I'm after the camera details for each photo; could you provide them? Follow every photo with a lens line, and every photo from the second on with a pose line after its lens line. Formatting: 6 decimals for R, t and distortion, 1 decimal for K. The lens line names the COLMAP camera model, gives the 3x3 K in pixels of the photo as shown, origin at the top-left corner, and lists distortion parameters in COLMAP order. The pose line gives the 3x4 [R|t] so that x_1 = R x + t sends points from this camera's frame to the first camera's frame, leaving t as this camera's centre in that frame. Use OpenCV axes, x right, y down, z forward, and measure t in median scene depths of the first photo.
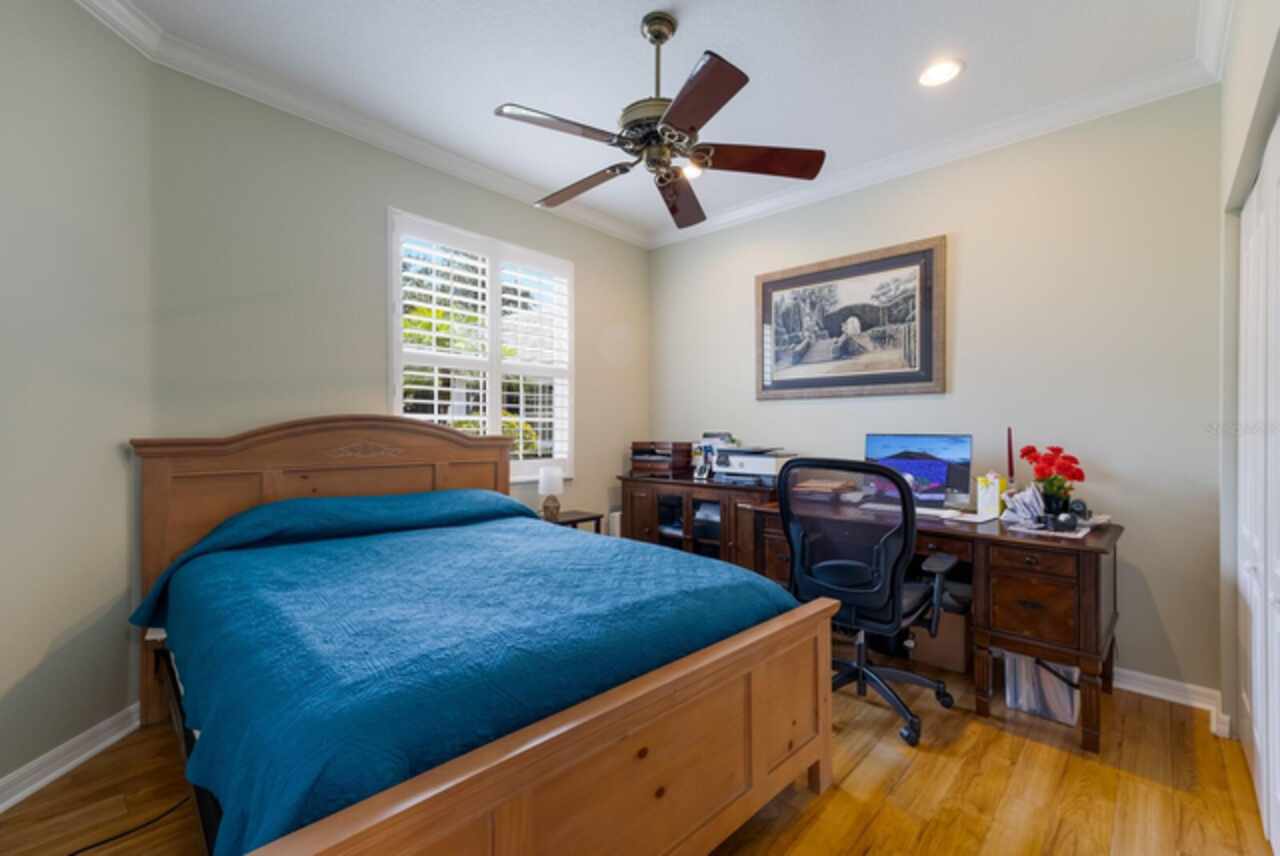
lens RADIAL K [[554.8, 0, 640.0], [0, 554.8, 428.0], [0, 0, 1]] dist [0.025224, -0.000001]
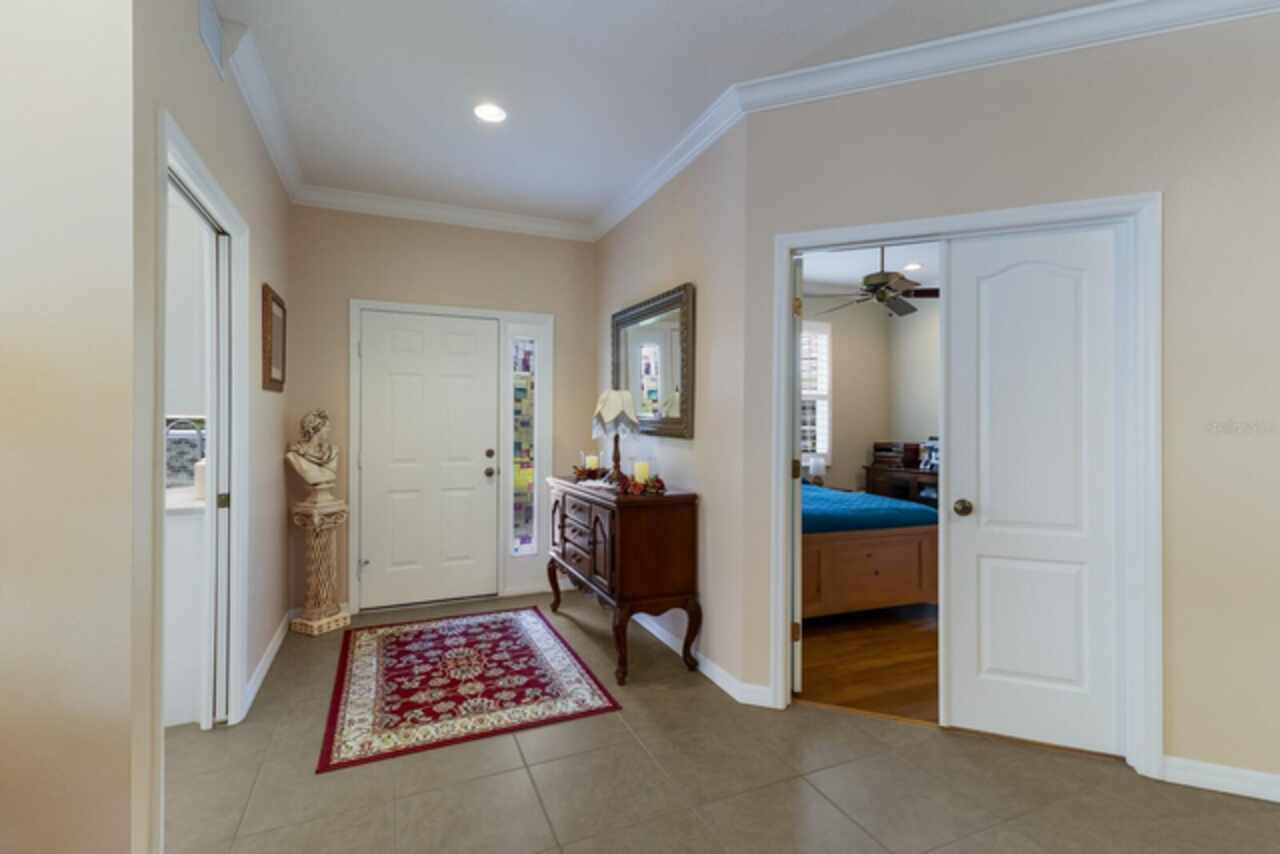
lens RADIAL K [[577.5, 0, 640.0], [0, 577.5, 427.0], [0, 0, 1]] dist [0.000741, 0.000040]
pose [[0.914586, -0.003269, -0.404379, 0.038528], [0.001891, 0.999991, -0.003808, -0.011517], [0.404388, 0.002718, 0.914583, -0.632552]]
